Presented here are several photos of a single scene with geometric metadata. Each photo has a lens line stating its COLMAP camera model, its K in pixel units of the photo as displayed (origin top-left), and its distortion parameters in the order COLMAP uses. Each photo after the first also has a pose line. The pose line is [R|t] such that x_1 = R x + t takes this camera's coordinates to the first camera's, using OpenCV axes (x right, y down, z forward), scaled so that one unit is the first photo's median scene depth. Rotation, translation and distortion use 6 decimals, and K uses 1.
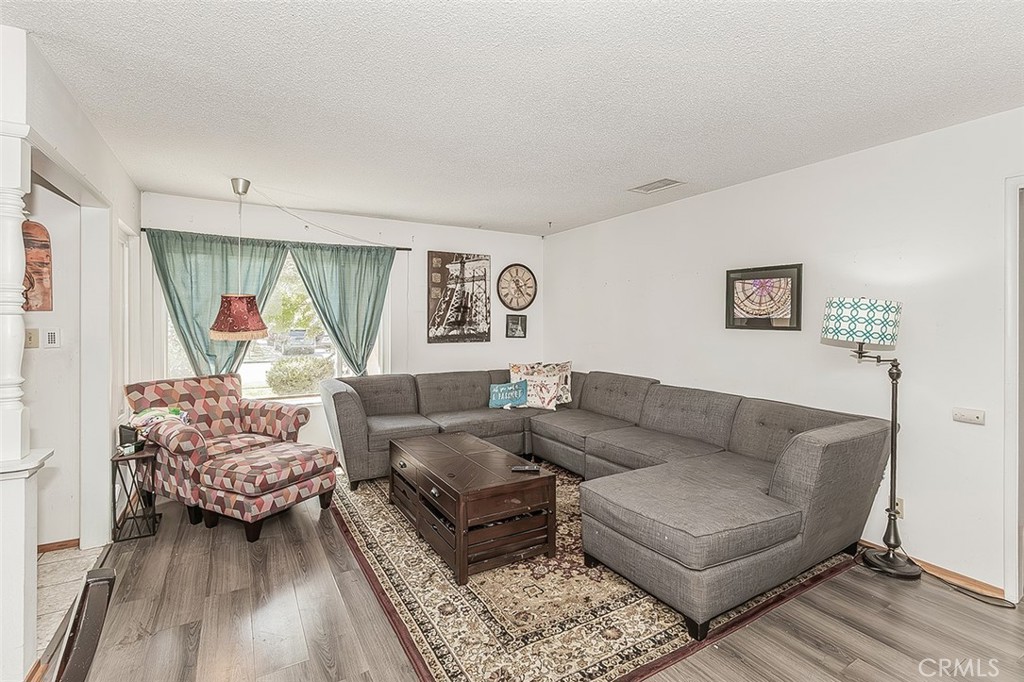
lens RADIAL K [[463.3, 0, 510.4], [0, 463.3, 327.9], [0, 0, 1]] dist [0.001741, 0.000160]
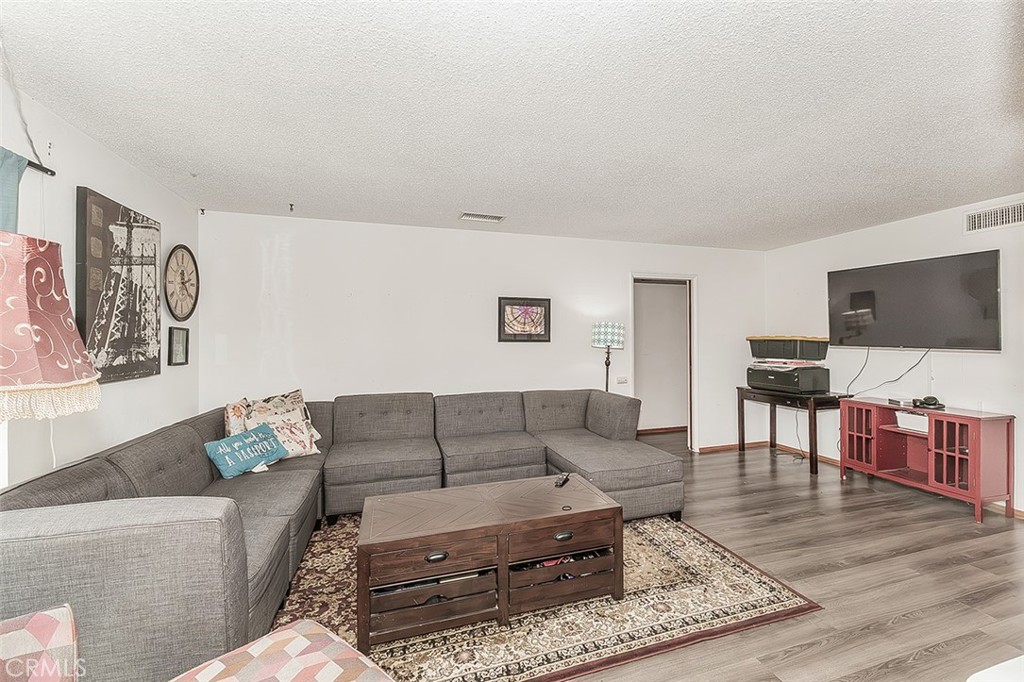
lens RADIAL K [[457.6, 0, 512.0], [0, 457.6, 341.0], [0, 0, 1]] dist [-0.002377, -0.000293]
pose [[0.207454, -0.010320, 0.978190, -0.737591], [0.021684, 0.999747, 0.005948, -0.007517], [-0.978004, 0.019977, 0.207625, 0.670320]]
